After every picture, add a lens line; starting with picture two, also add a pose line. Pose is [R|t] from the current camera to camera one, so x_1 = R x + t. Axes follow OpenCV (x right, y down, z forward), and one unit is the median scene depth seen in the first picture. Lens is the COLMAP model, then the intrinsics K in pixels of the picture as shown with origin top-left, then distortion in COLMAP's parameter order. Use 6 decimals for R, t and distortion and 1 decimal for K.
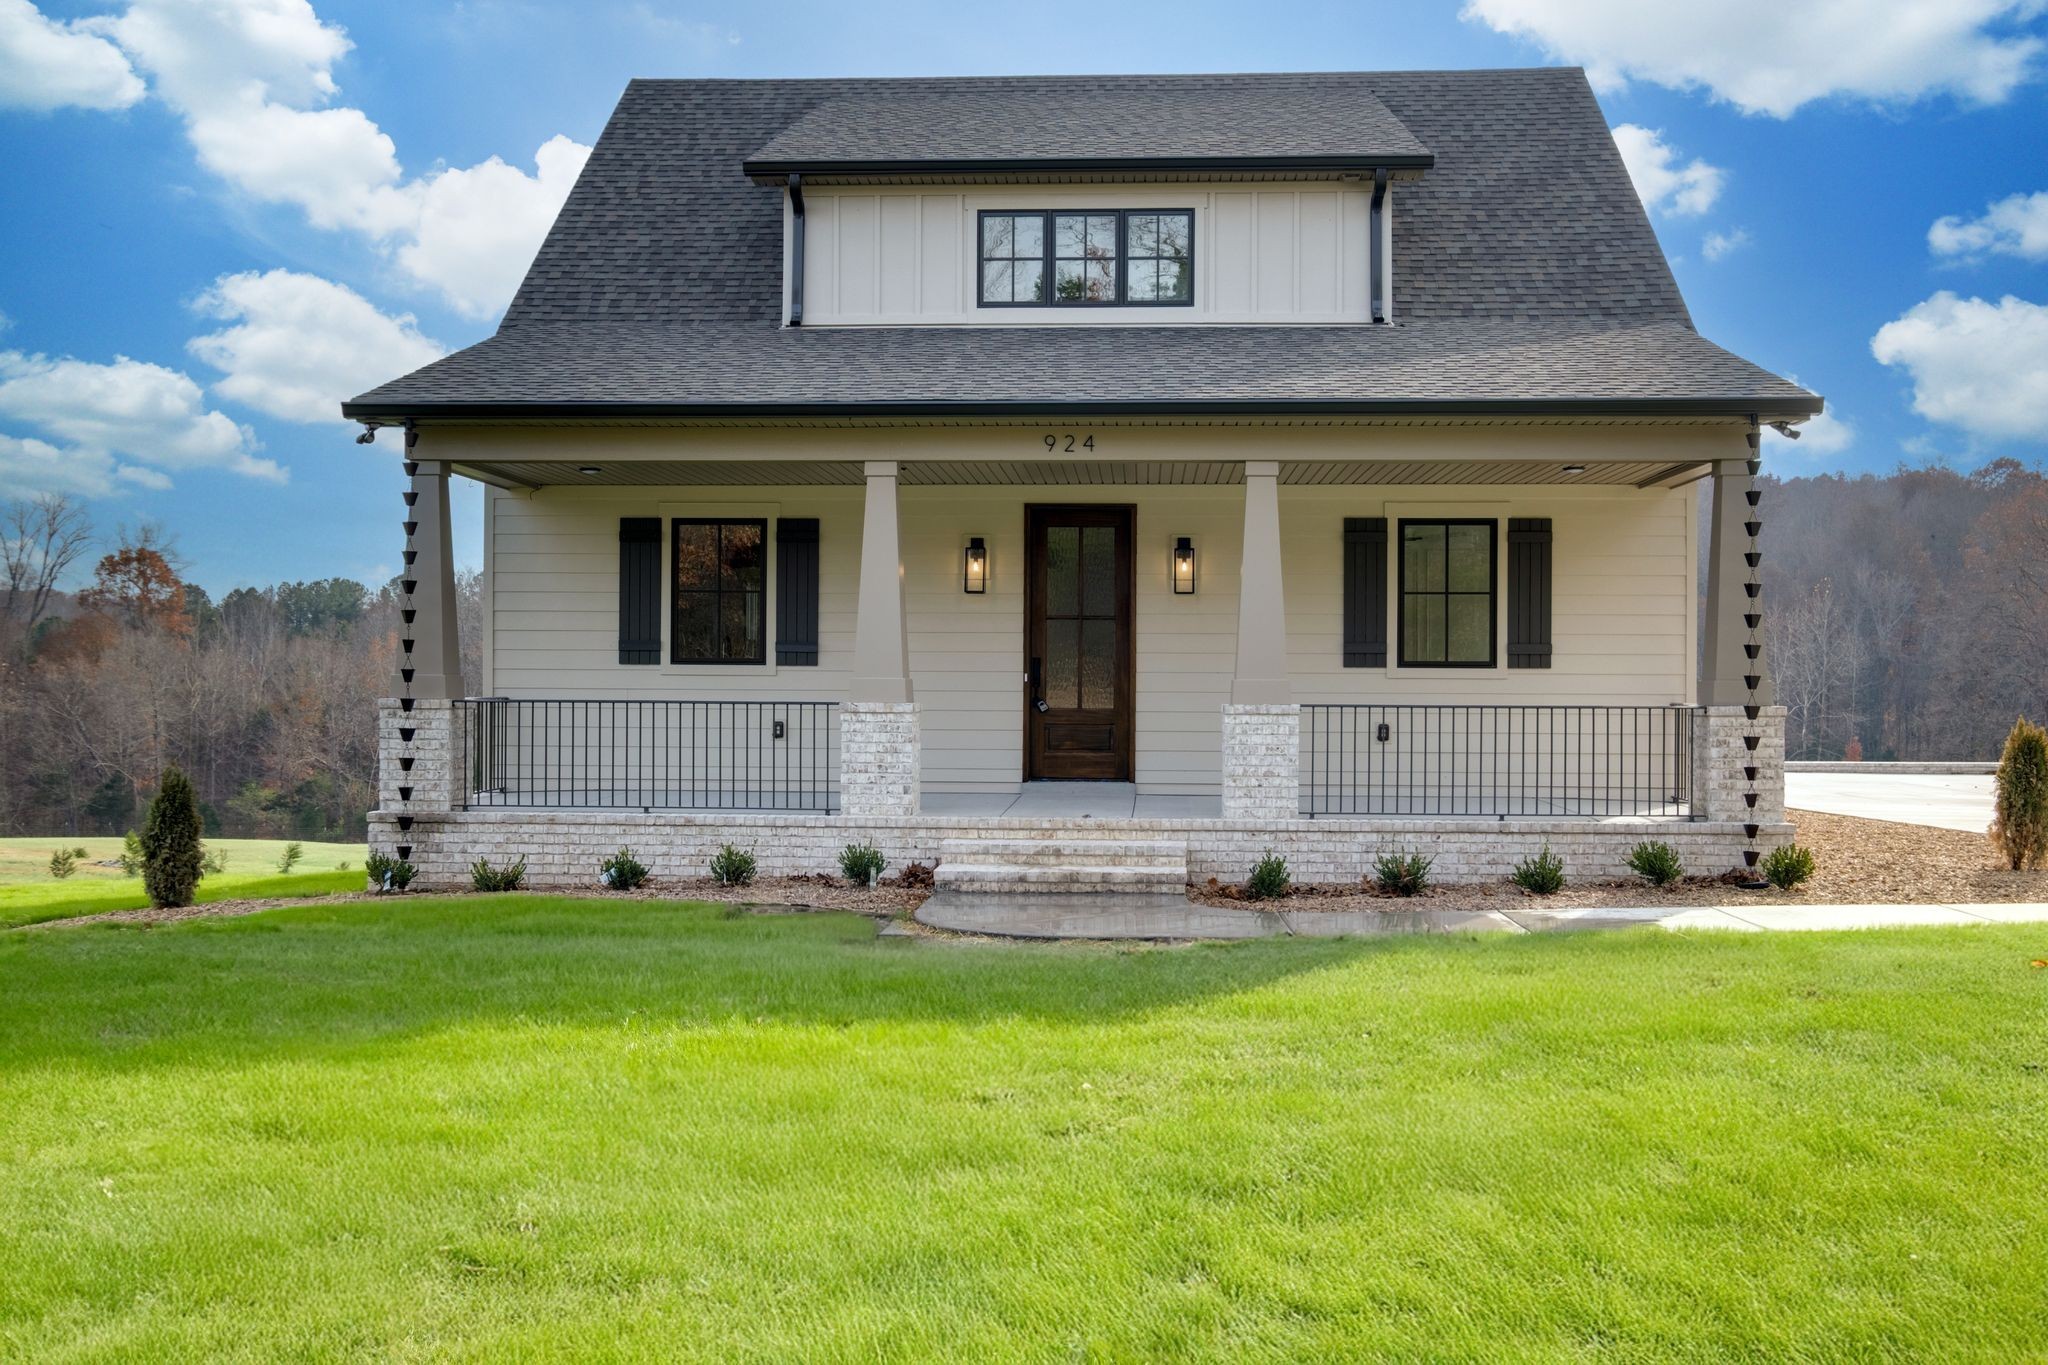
lens RADIAL K [[1980.3, 0, 1034.7], [0, 1980.3, 677.8], [0, 0, 1]] dist [-0.078808, 0.000000]
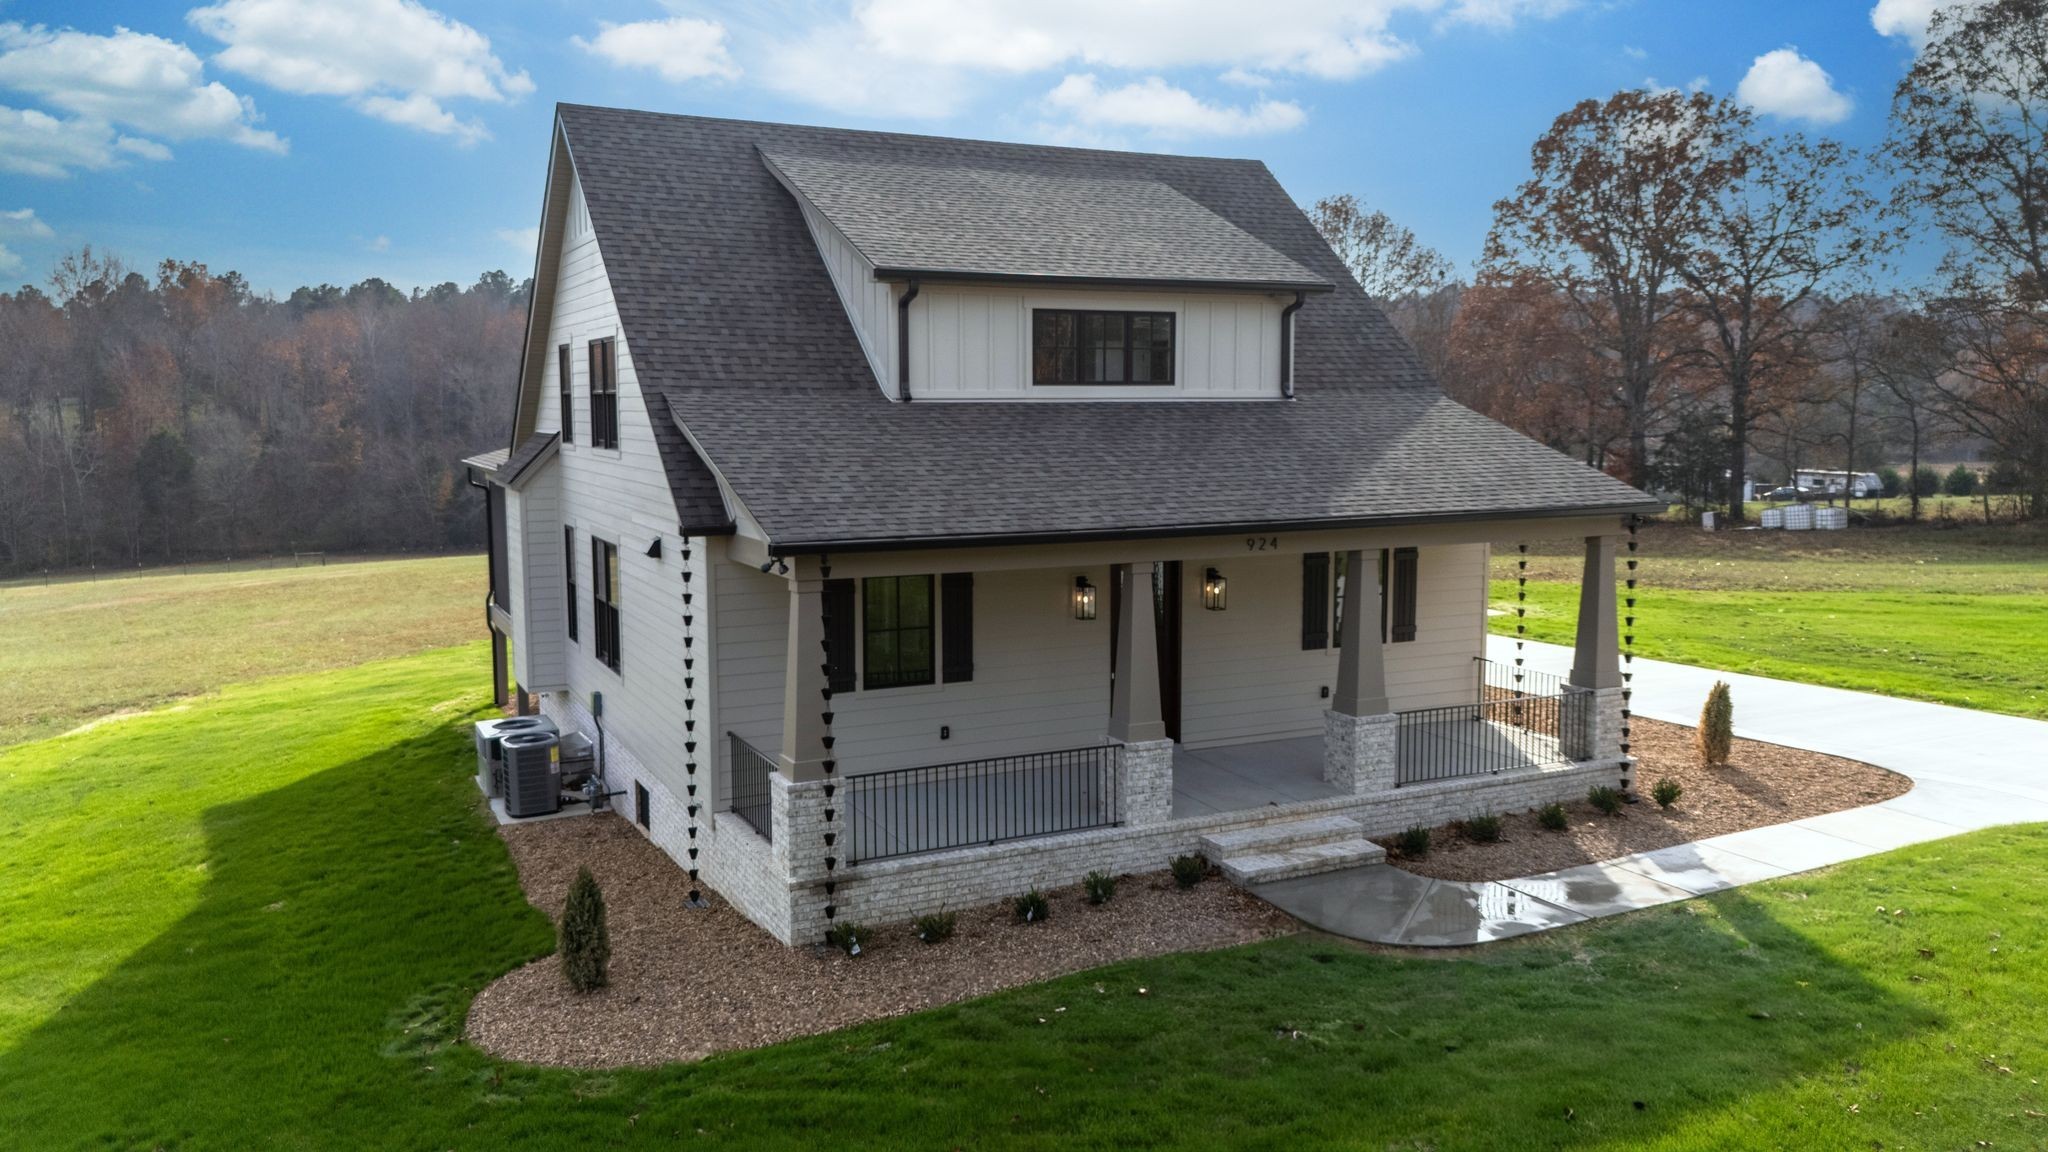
lens RADIAL K [[1524.9, 0, 1034.7], [0, 1524.9, 577.8], [0, 0, 1]] dist [0.044989, -0.011976]
pose [[0.871915, -0.060707, 0.485879, -0.649139], [0.005570, 0.993450, 0.114128, -0.218619], [-0.489625, -0.096804, 0.866543, 0.146524]]
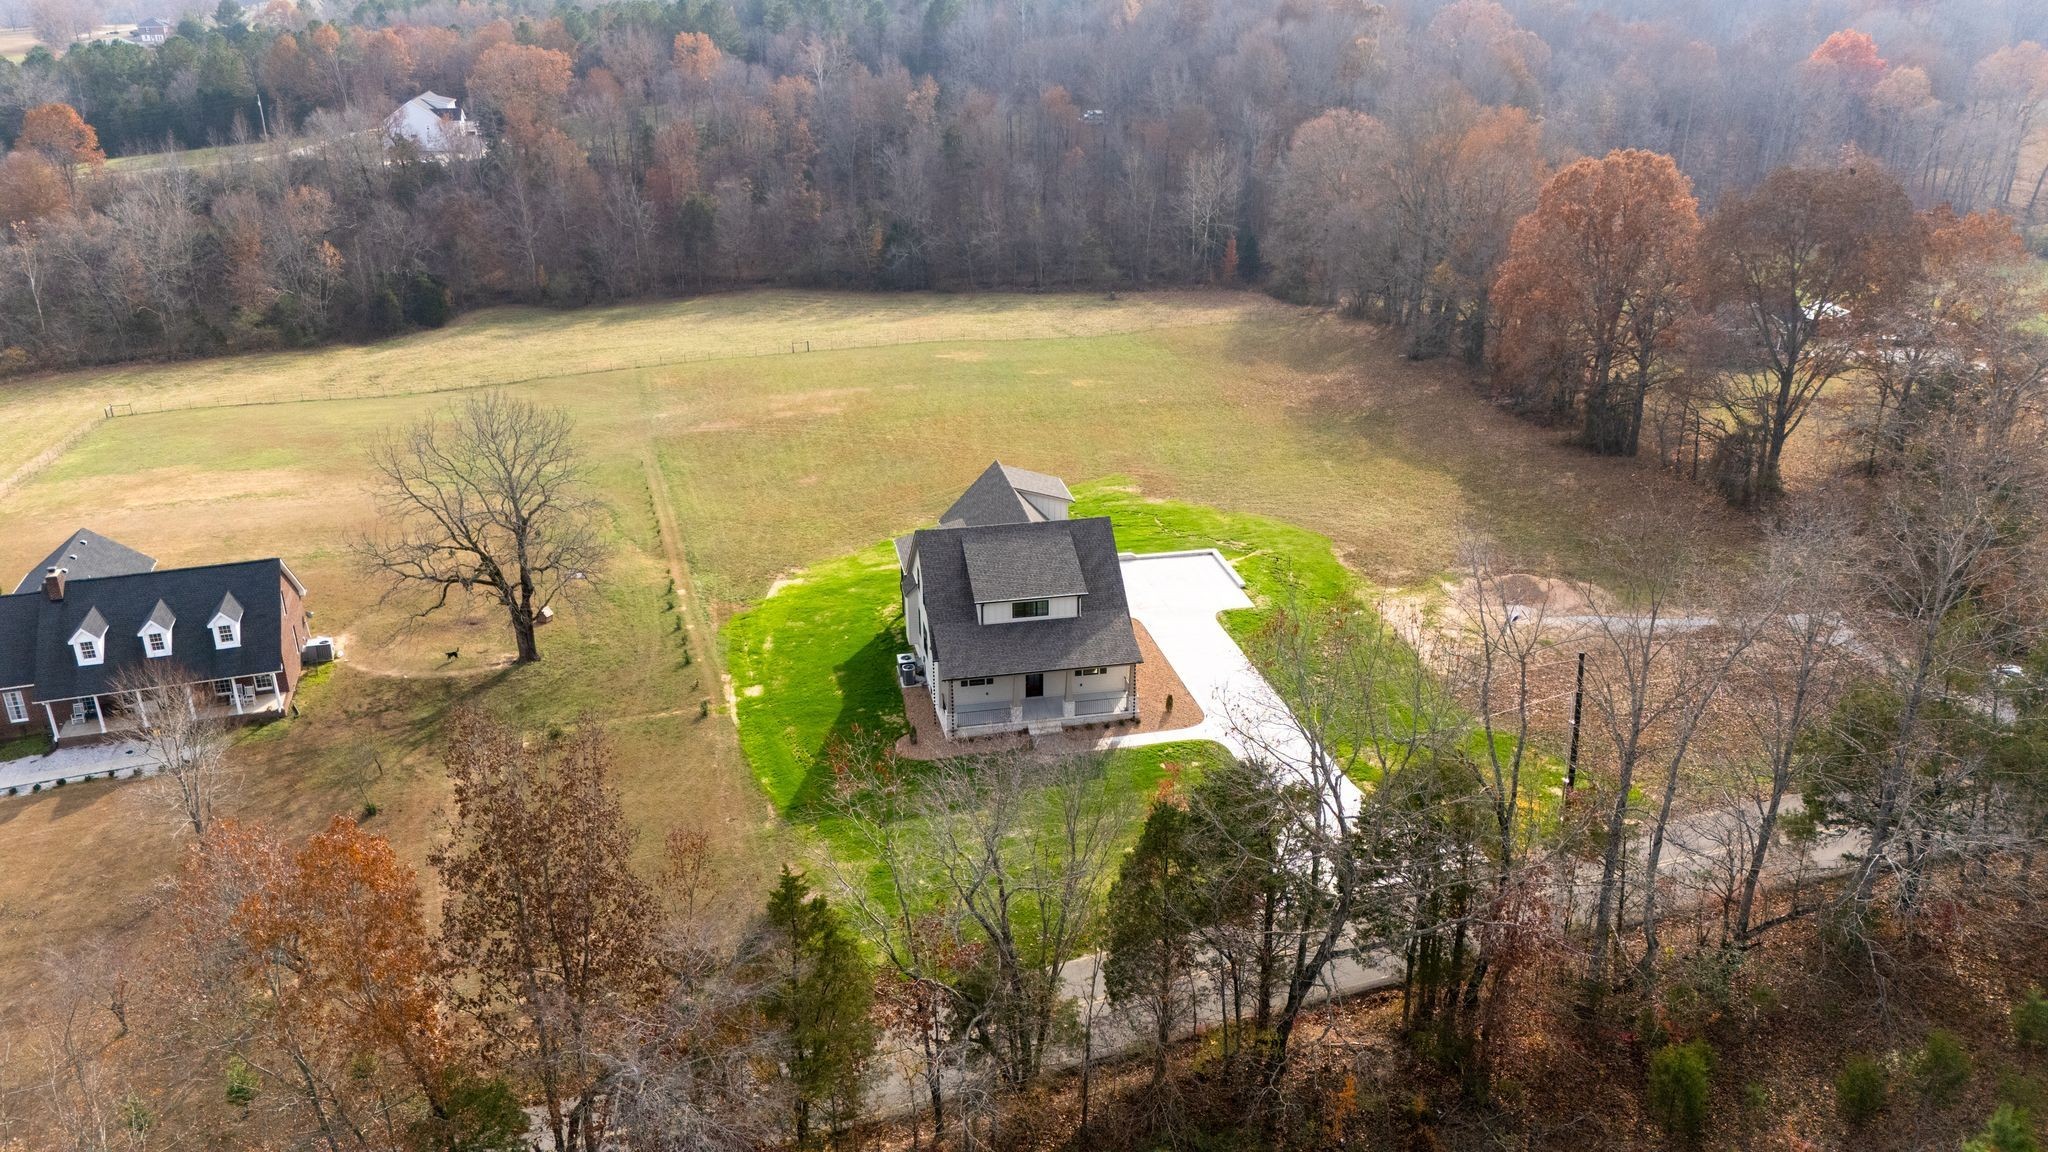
lens RADIAL K [[1524.9, 0, 1018.7], [0, 1524.9, 571.8], [0, 0, 1]] dist [0.044989, -0.011976]
pose [[0.971994, -0.095104, 0.214901, -1.209378], [0.008974, 0.928809, 0.370450, -2.483625], [-0.234833, -0.358147, 0.903650, -3.801952]]
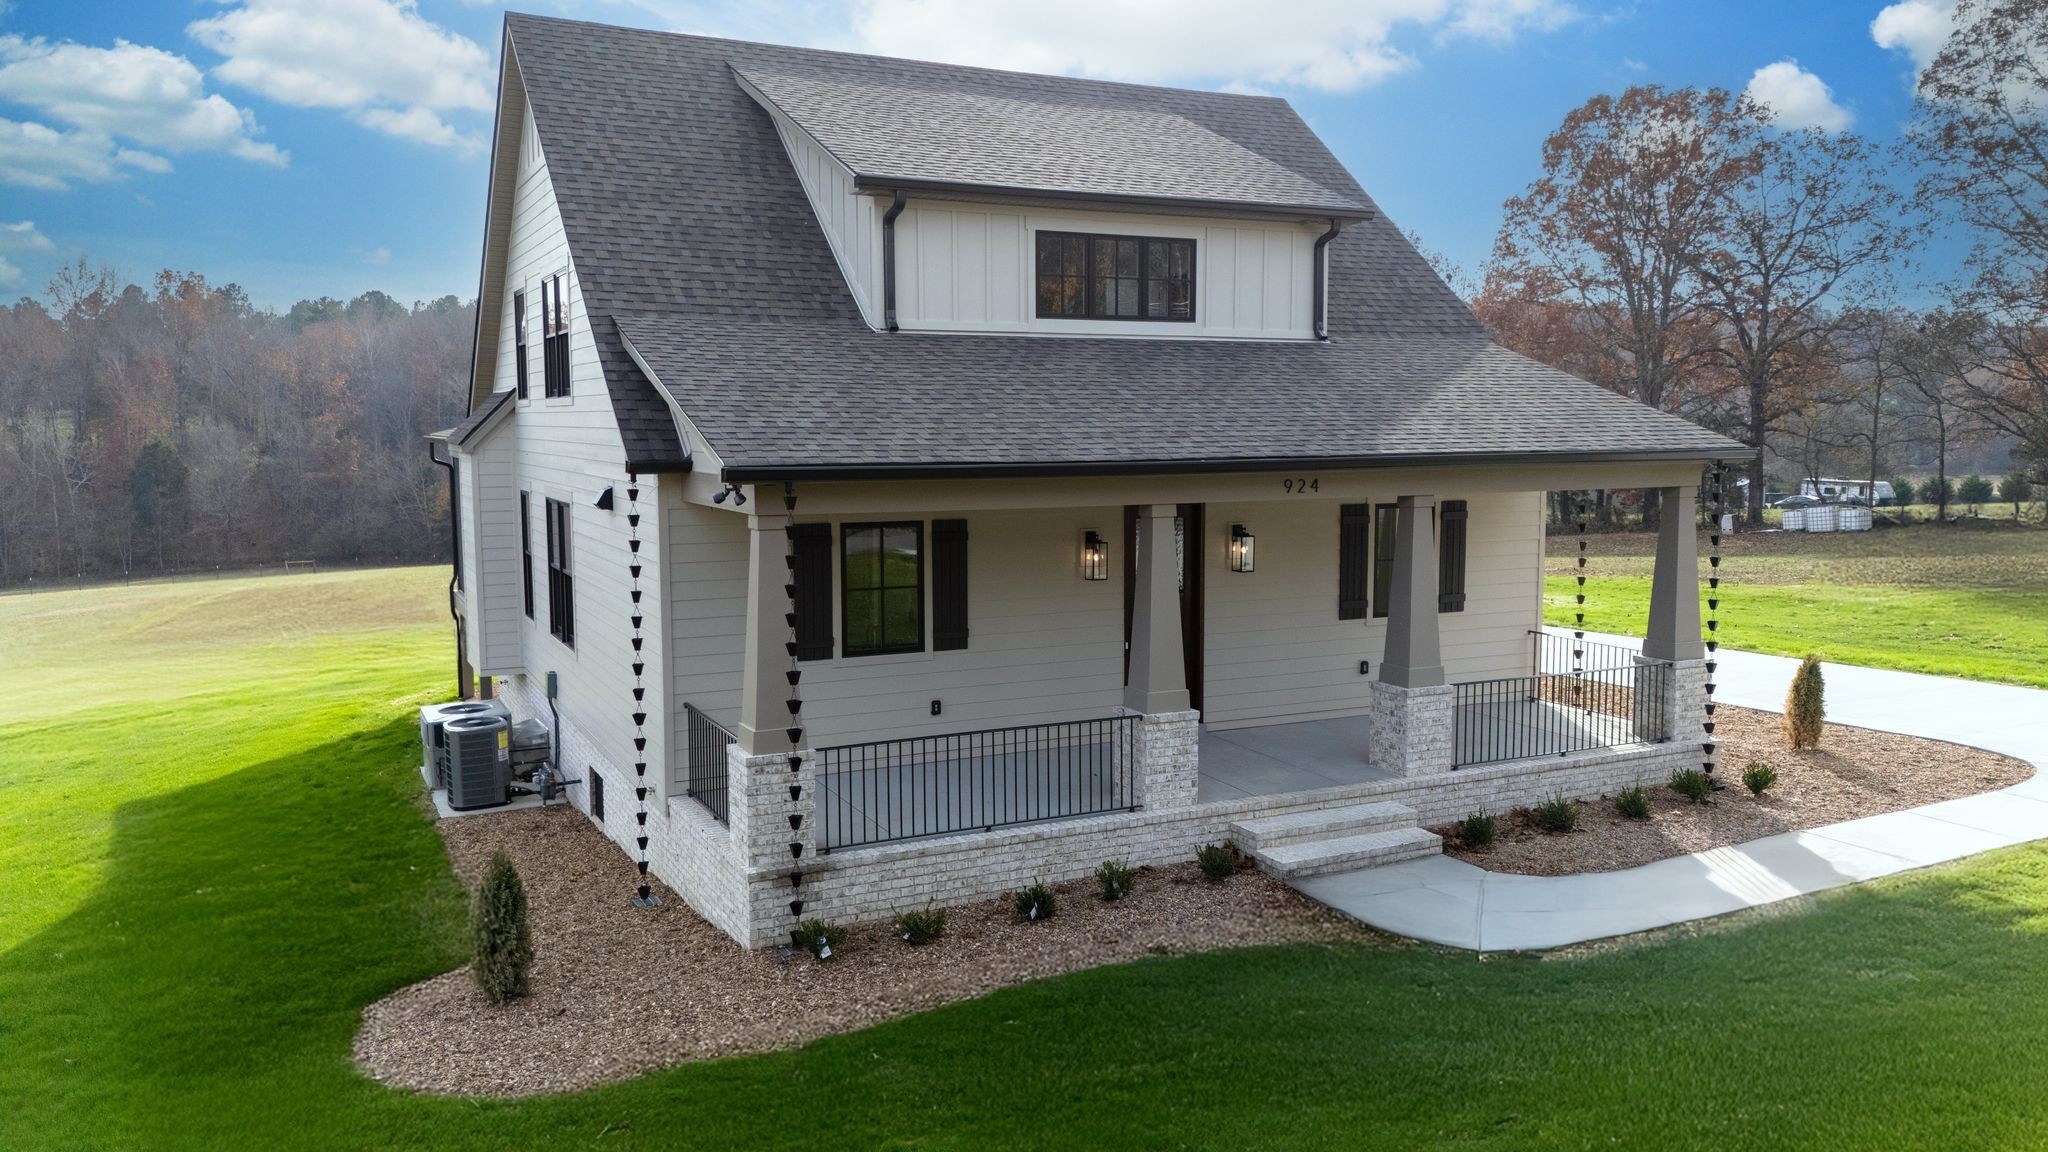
lens RADIAL K [[1524.9, 0, 1032.1], [0, 1524.9, 576.0], [0, 0, 1]] dist [0.044989, -0.011976]
pose [[0.873140, -0.055666, 0.484281, -0.583148], [0.006415, 0.994685, 0.102767, -0.160670], [-0.487427, -0.086623, 0.868856, 0.267756]]
